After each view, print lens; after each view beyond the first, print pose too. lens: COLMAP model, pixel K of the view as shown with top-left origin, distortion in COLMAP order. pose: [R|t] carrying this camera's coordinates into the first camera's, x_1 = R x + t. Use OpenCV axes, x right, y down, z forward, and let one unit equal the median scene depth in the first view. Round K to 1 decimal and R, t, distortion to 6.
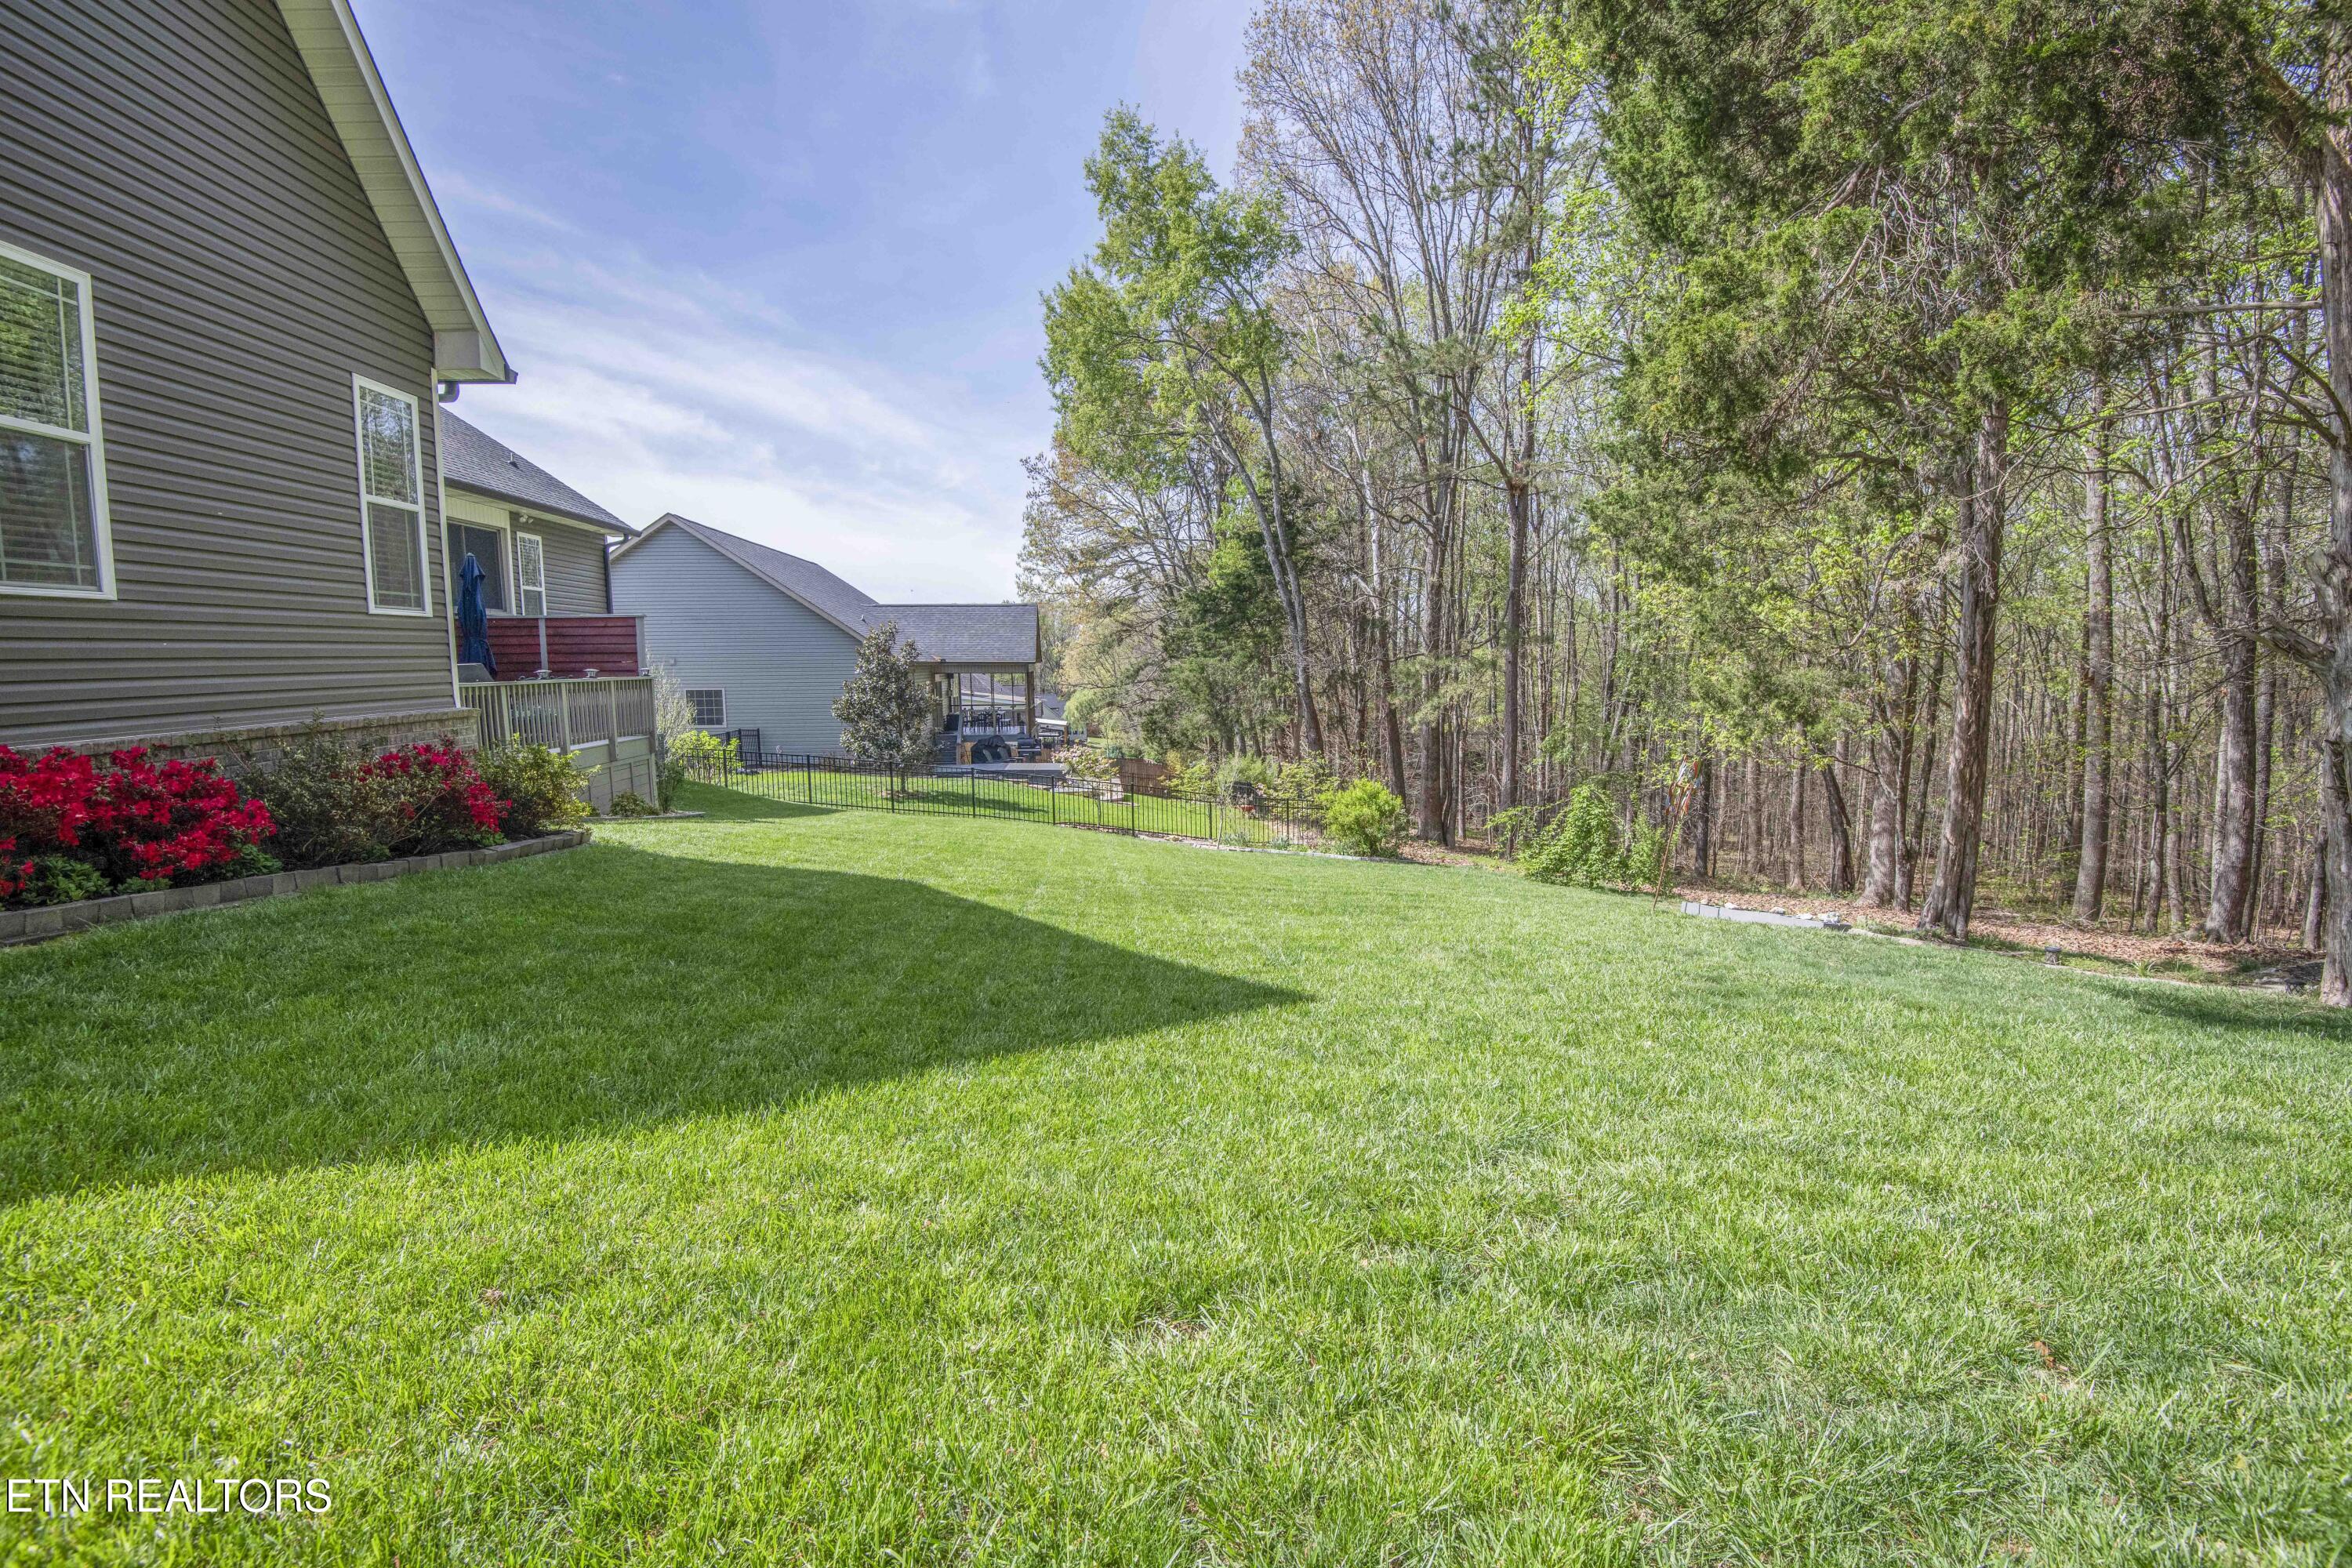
lens RADIAL K [[1097.3, 0, 1166.2], [0, 1097.3, 785.9], [0, 0, 1]] dist [-0.021786, -0.000679]
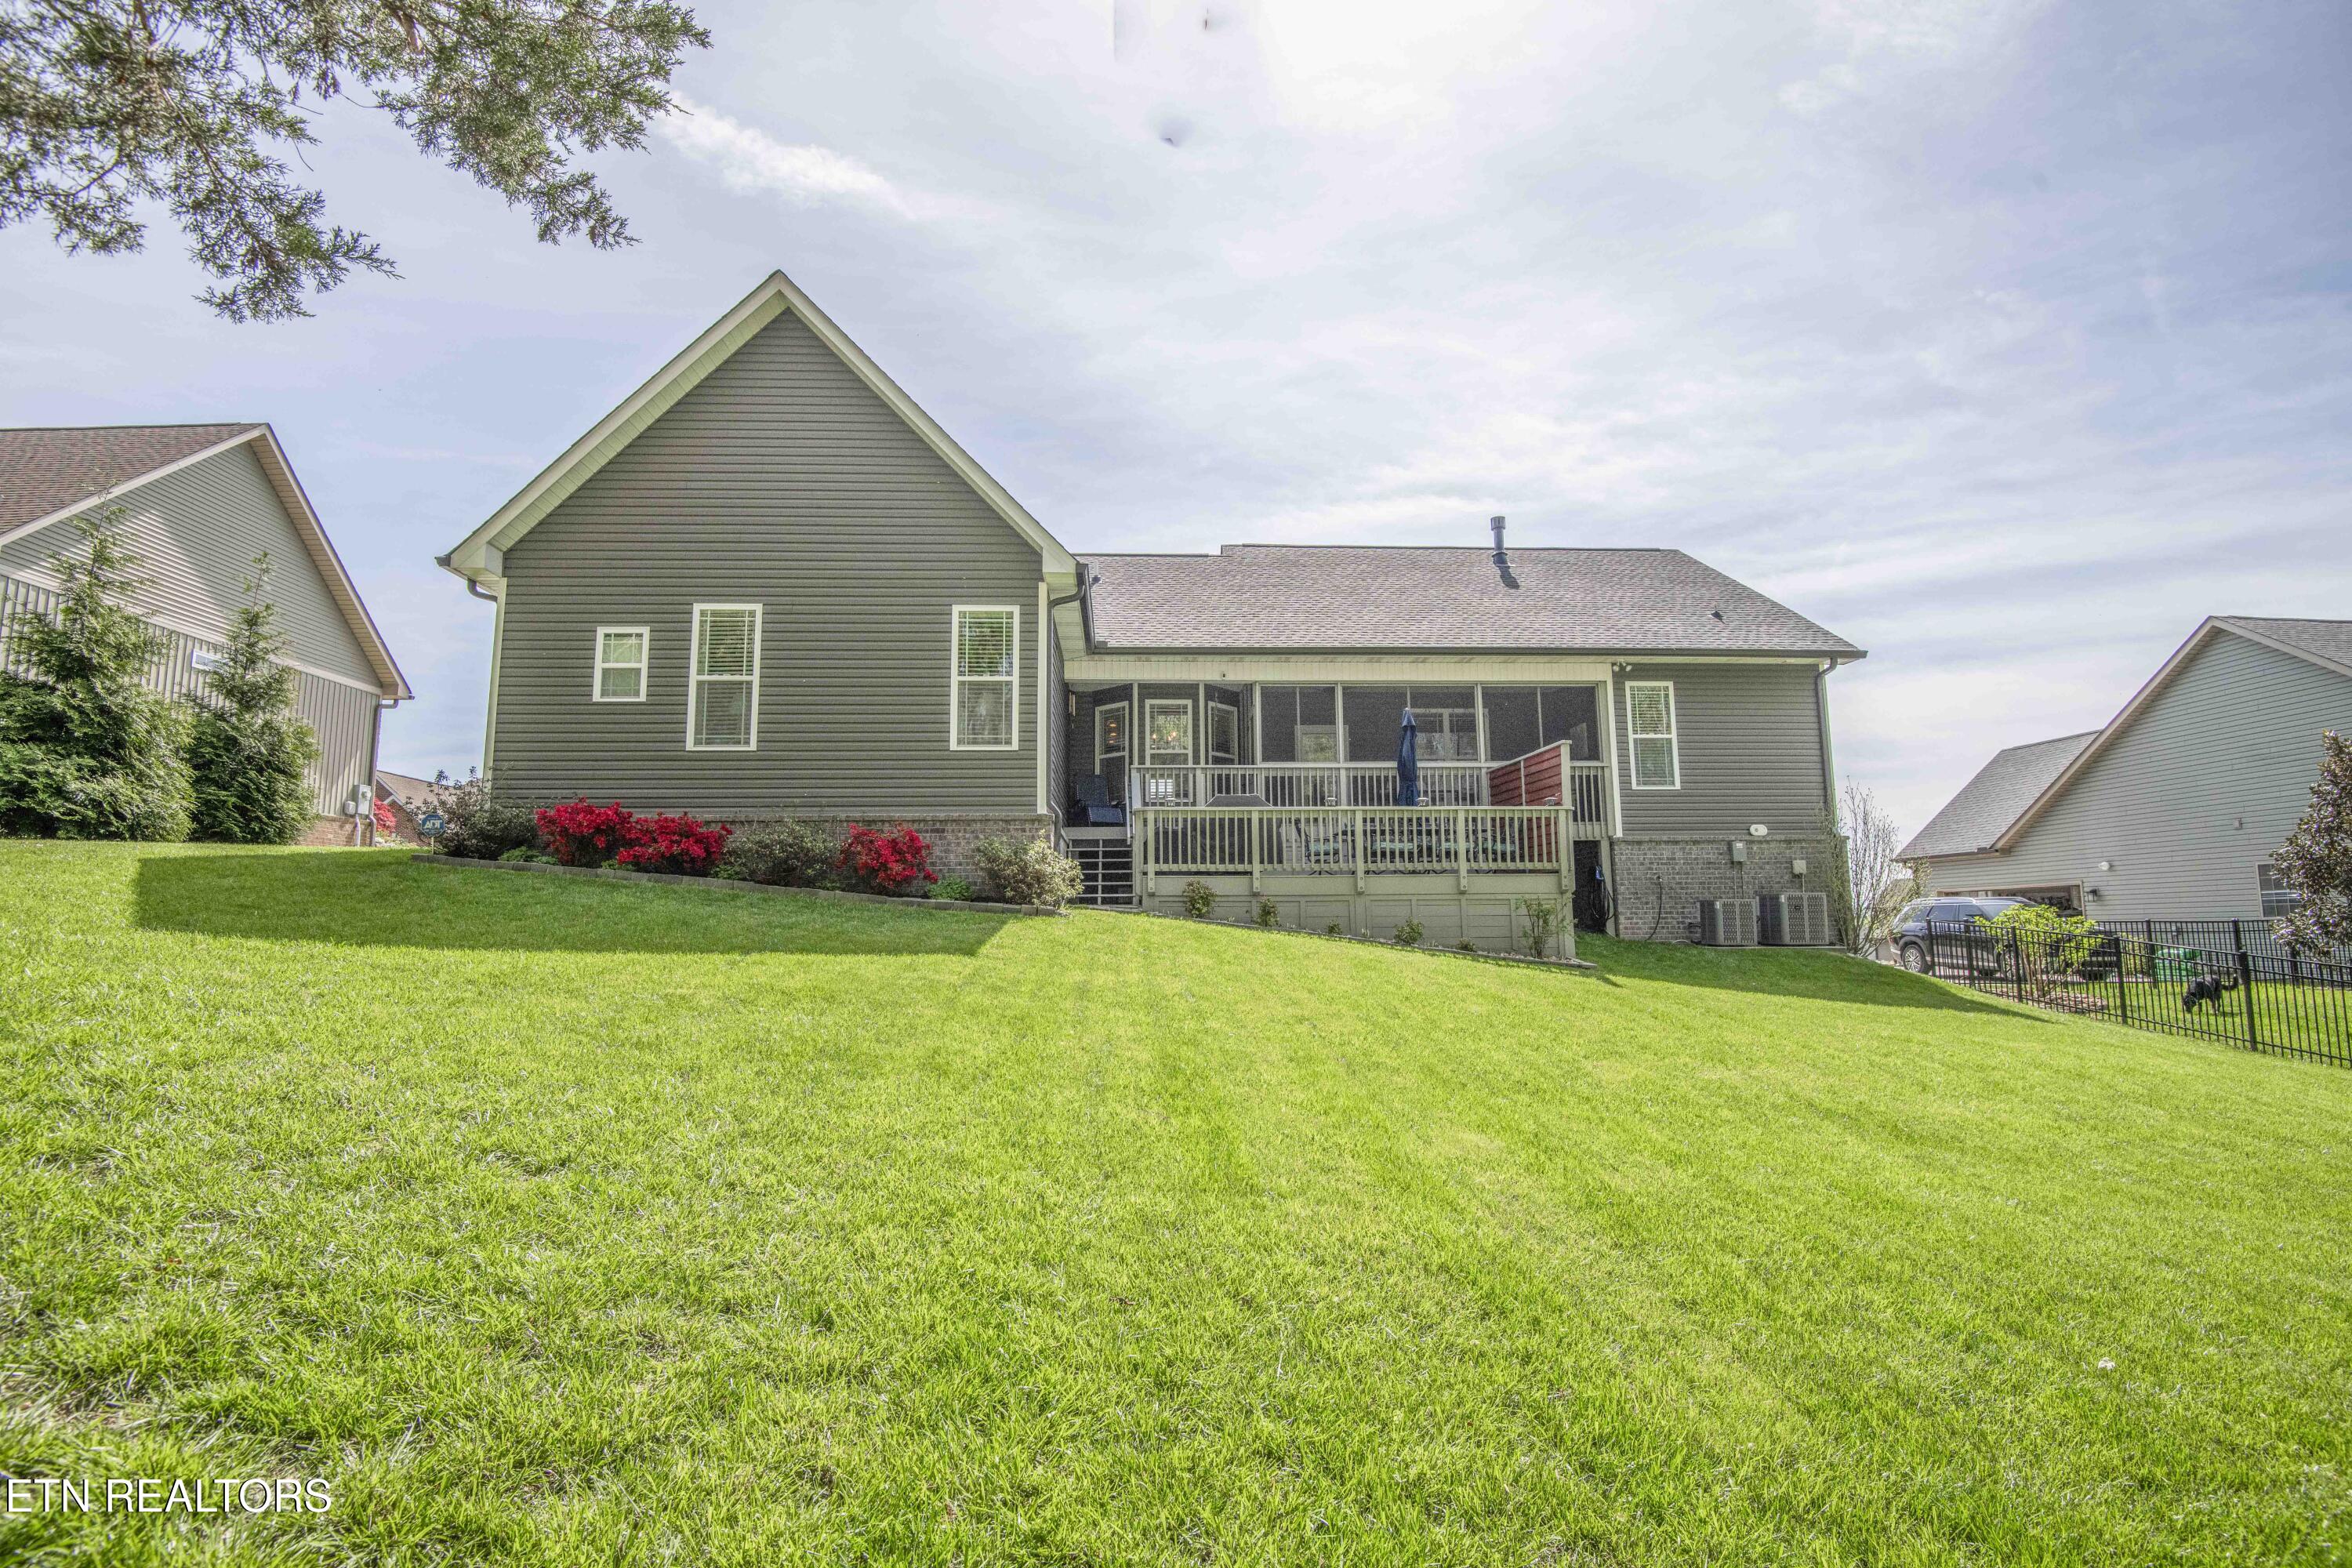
lens RADIAL K [[1097.3, 0, 1166.2], [0, 1097.3, 785.9], [0, 0, 1]] dist [-0.021786, -0.000679]
pose [[0.010647, -0.119755, -0.992746, 0.844378], [-0.103885, 0.987298, -0.120212, 0.049932], [0.994532, 0.104411, -0.001929, 1.342259]]
